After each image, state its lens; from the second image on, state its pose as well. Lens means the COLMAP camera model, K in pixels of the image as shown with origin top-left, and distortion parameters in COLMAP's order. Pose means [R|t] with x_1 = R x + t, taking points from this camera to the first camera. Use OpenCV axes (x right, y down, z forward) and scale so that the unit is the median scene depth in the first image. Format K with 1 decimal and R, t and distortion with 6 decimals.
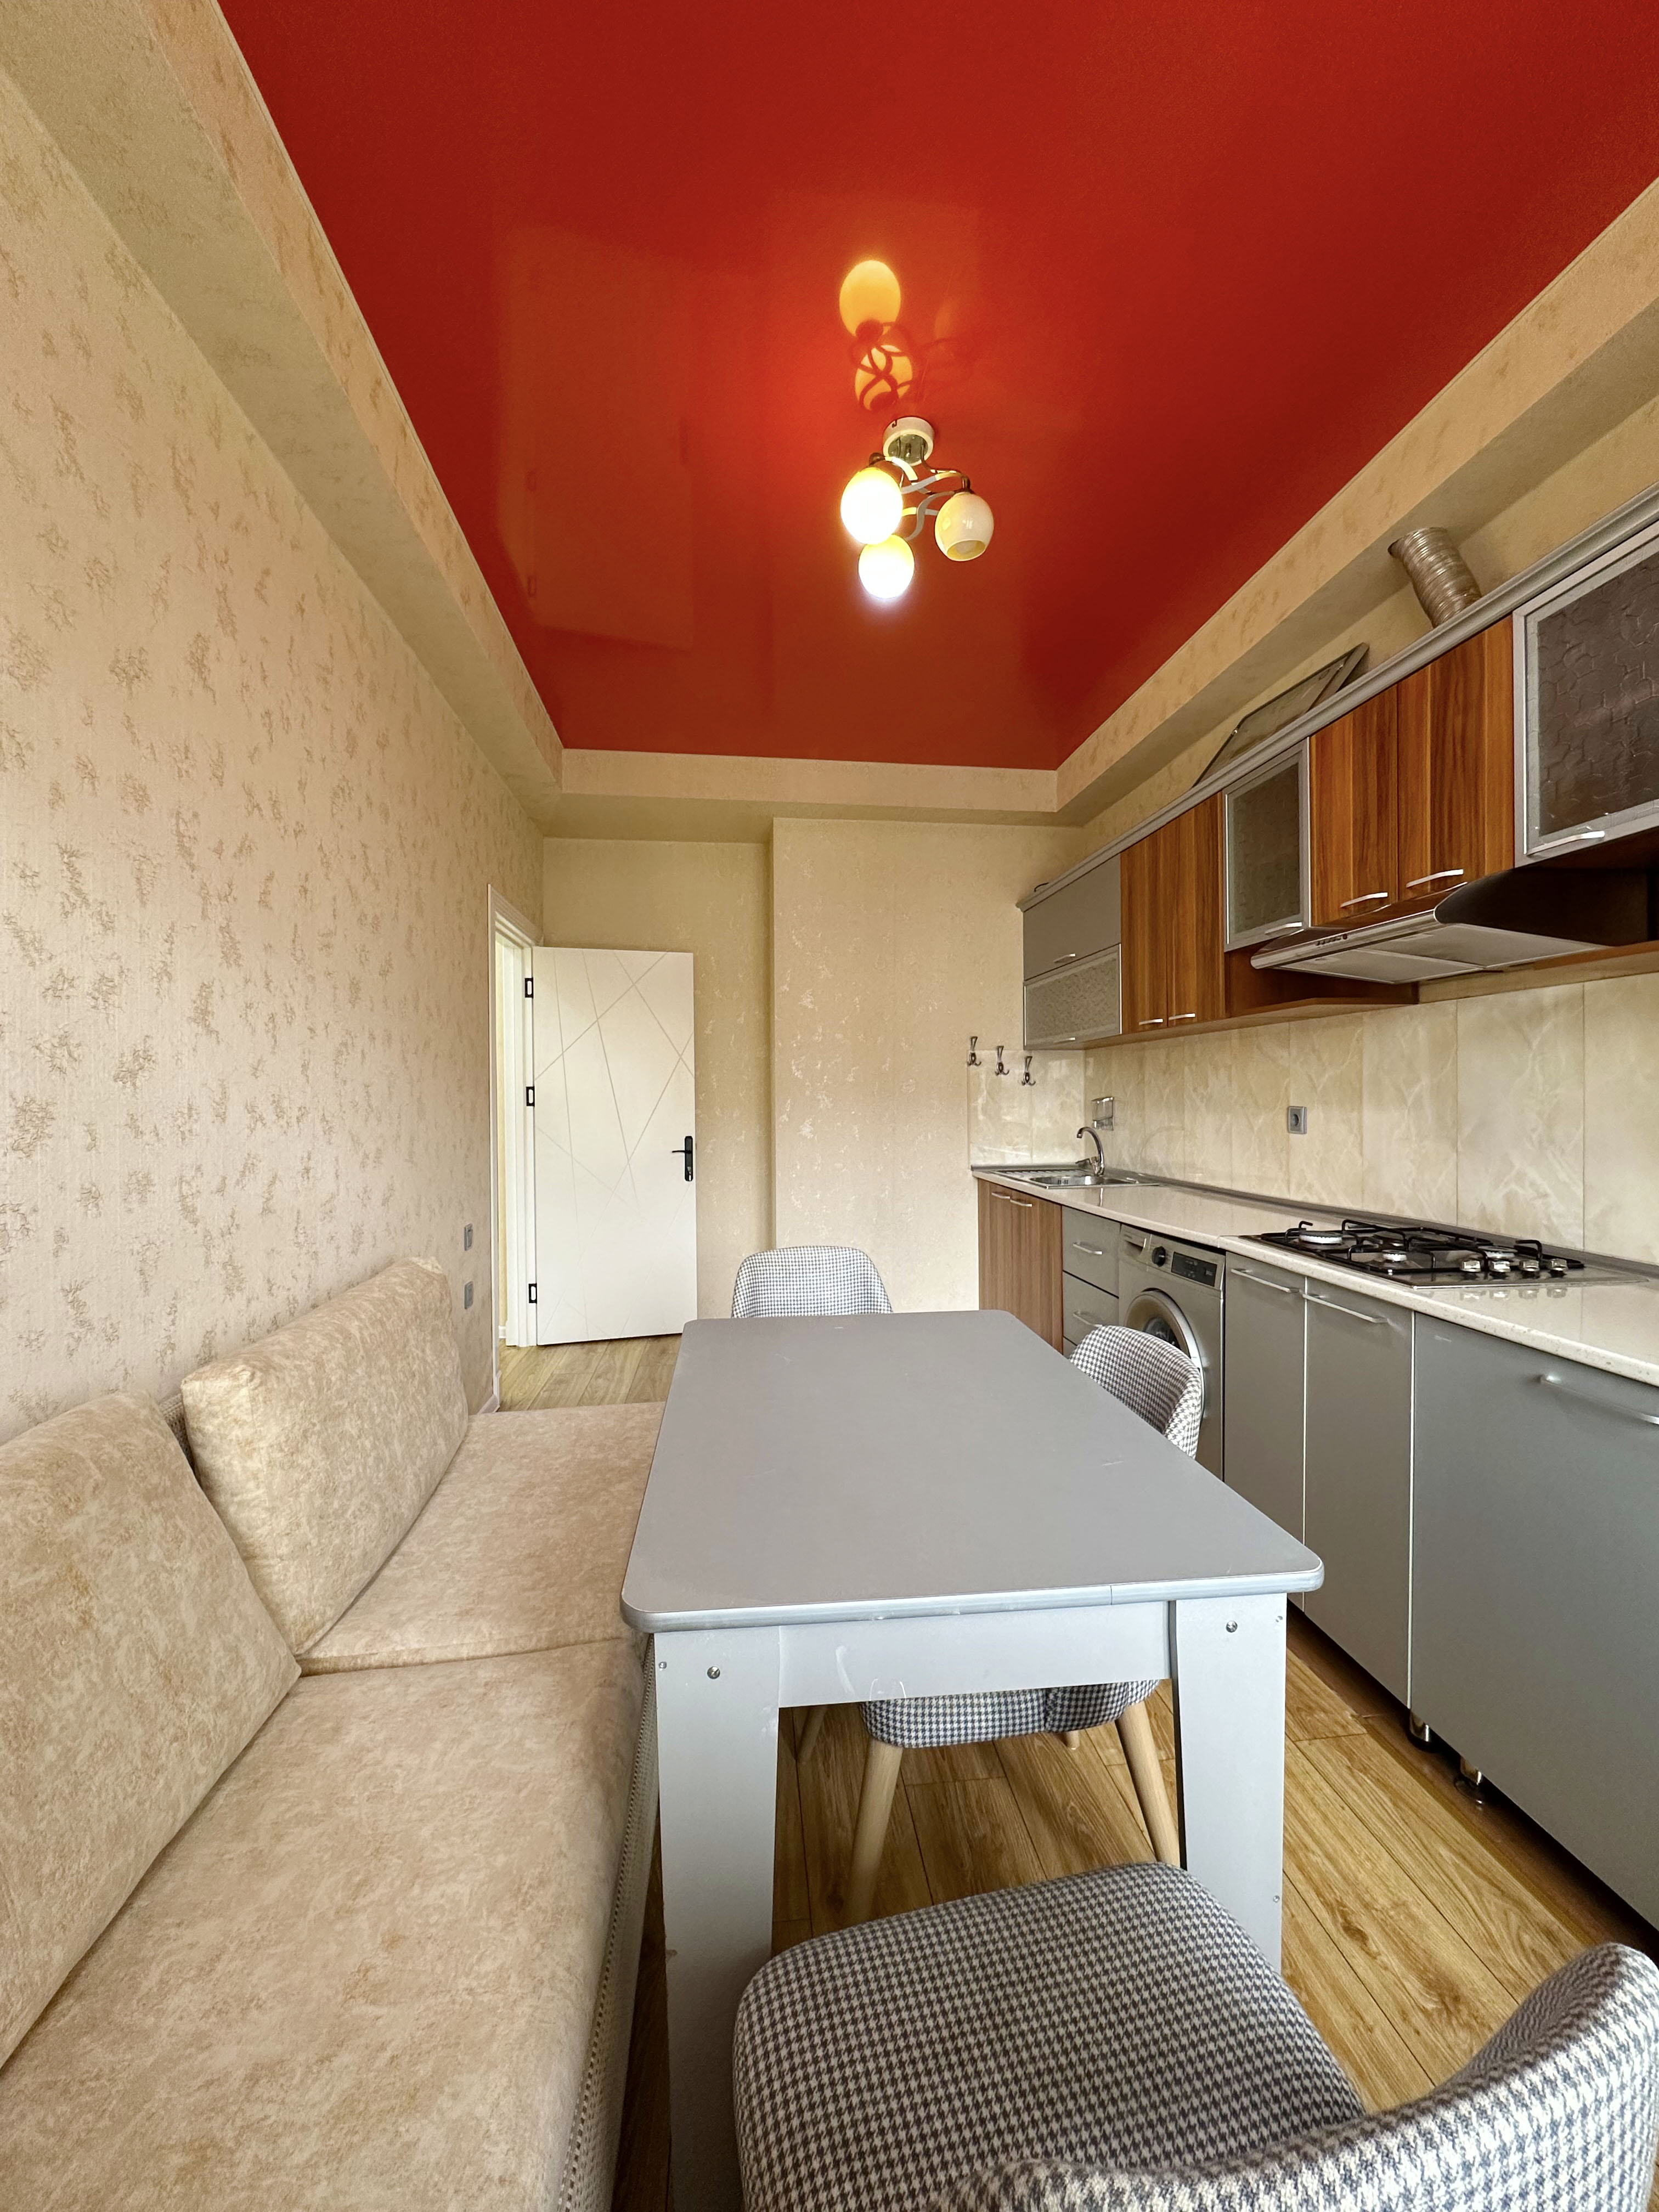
lens RADIAL K [[882.5, 0, 831.6], [0, 882.5, 1100.4], [0, 0, 1]] dist [-0.002668, 0.000460]
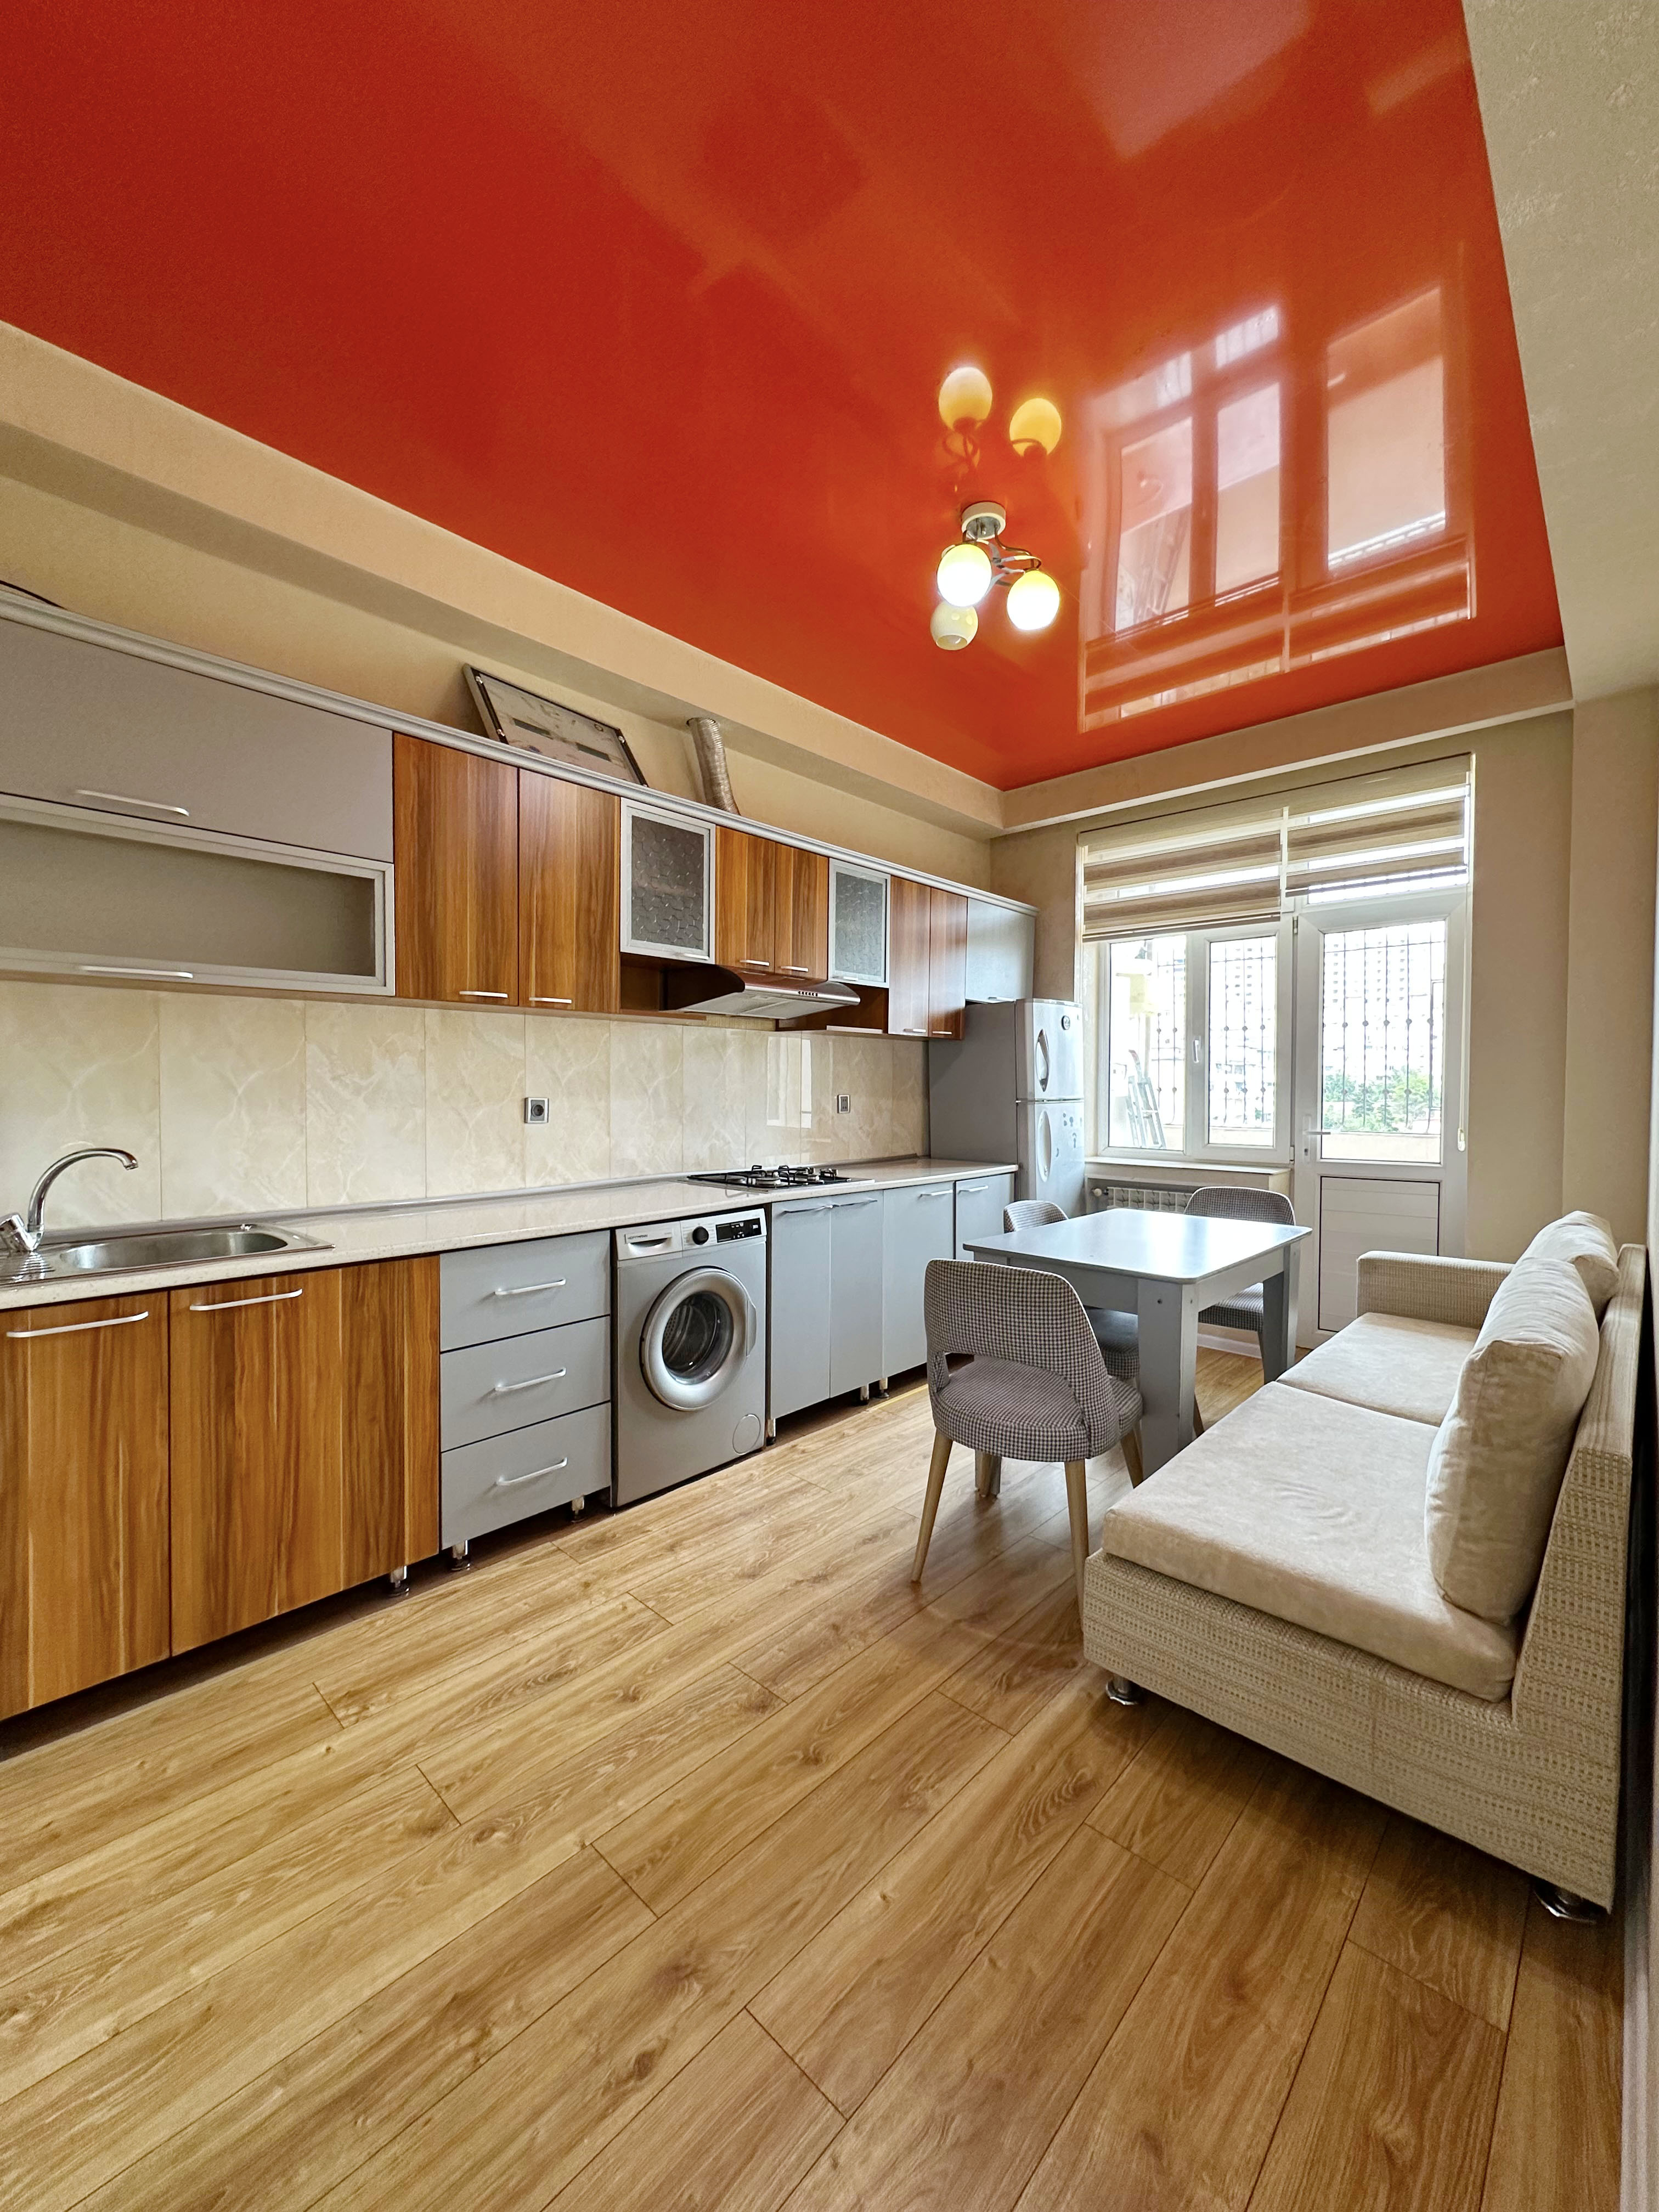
lens RADIAL K [[882.5, 0, 828.8], [0, 882.5, 1101.2], [0, 0, 1]] dist [-0.002668, 0.000460]
pose [[-0.654237, -0.004646, 0.756275, -0.536718], [0.005738, 0.999922, 0.011107, 0.001585], [-0.756268, 0.011605, -0.654159, 1.560117]]
